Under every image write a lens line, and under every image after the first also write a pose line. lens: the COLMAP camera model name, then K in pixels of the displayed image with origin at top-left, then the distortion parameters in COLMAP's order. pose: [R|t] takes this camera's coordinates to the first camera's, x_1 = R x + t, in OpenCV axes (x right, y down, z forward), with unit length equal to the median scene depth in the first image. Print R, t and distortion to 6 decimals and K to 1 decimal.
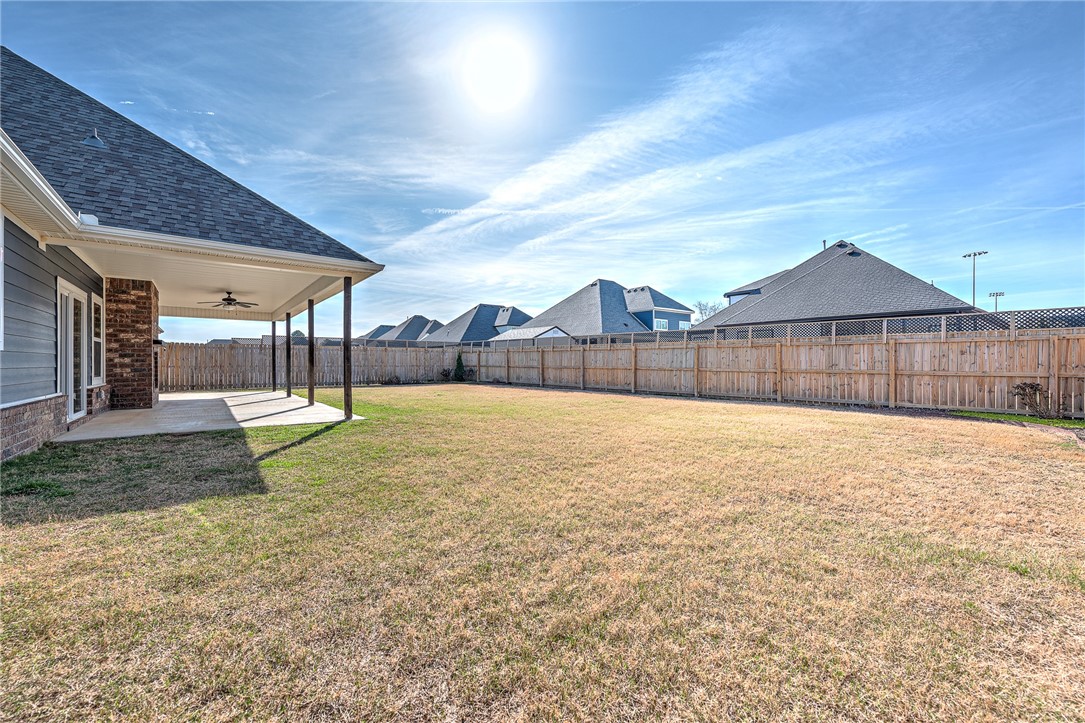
lens RADIAL K [[425.4, 0, 544.1], [0, 425.4, 363.7], [0, 0, 1]] dist [0.010854, -0.001390]
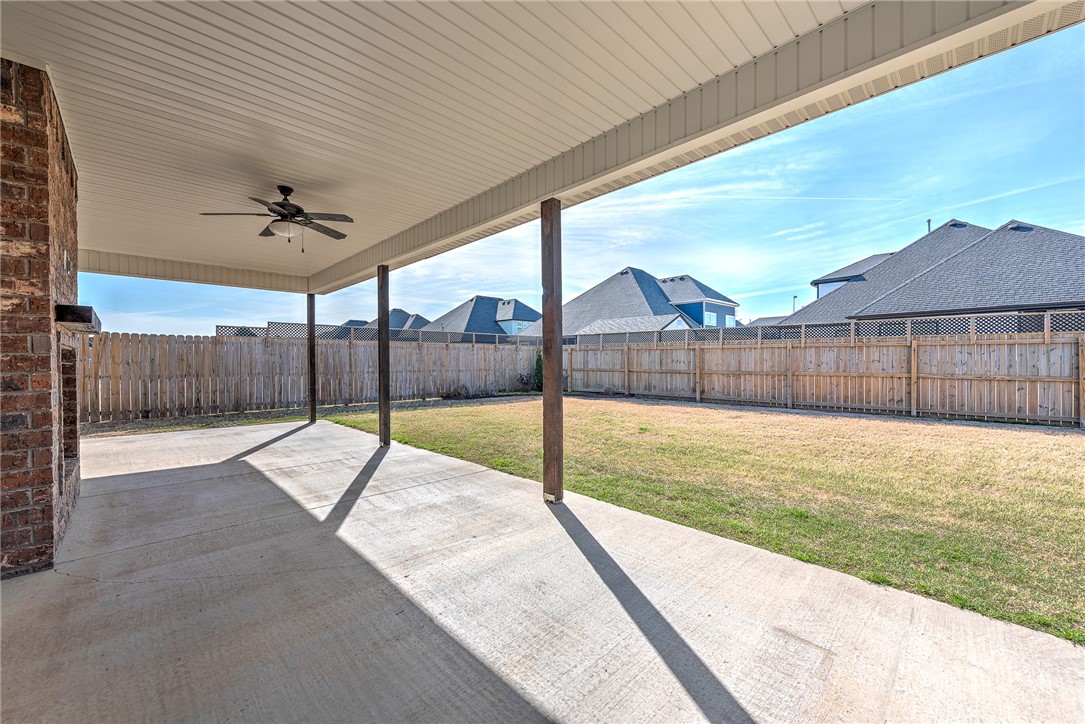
lens RADIAL K [[425.4, 0, 544.0], [0, 425.4, 365.7], [0, 0, 1]] dist [0.010854, -0.001390]
pose [[0.995507, -0.002889, 0.094649, -0.222925], [0.002047, 0.999957, 0.008991, -0.006698], [-0.094671, -0.008757, 0.995470, 0.247311]]
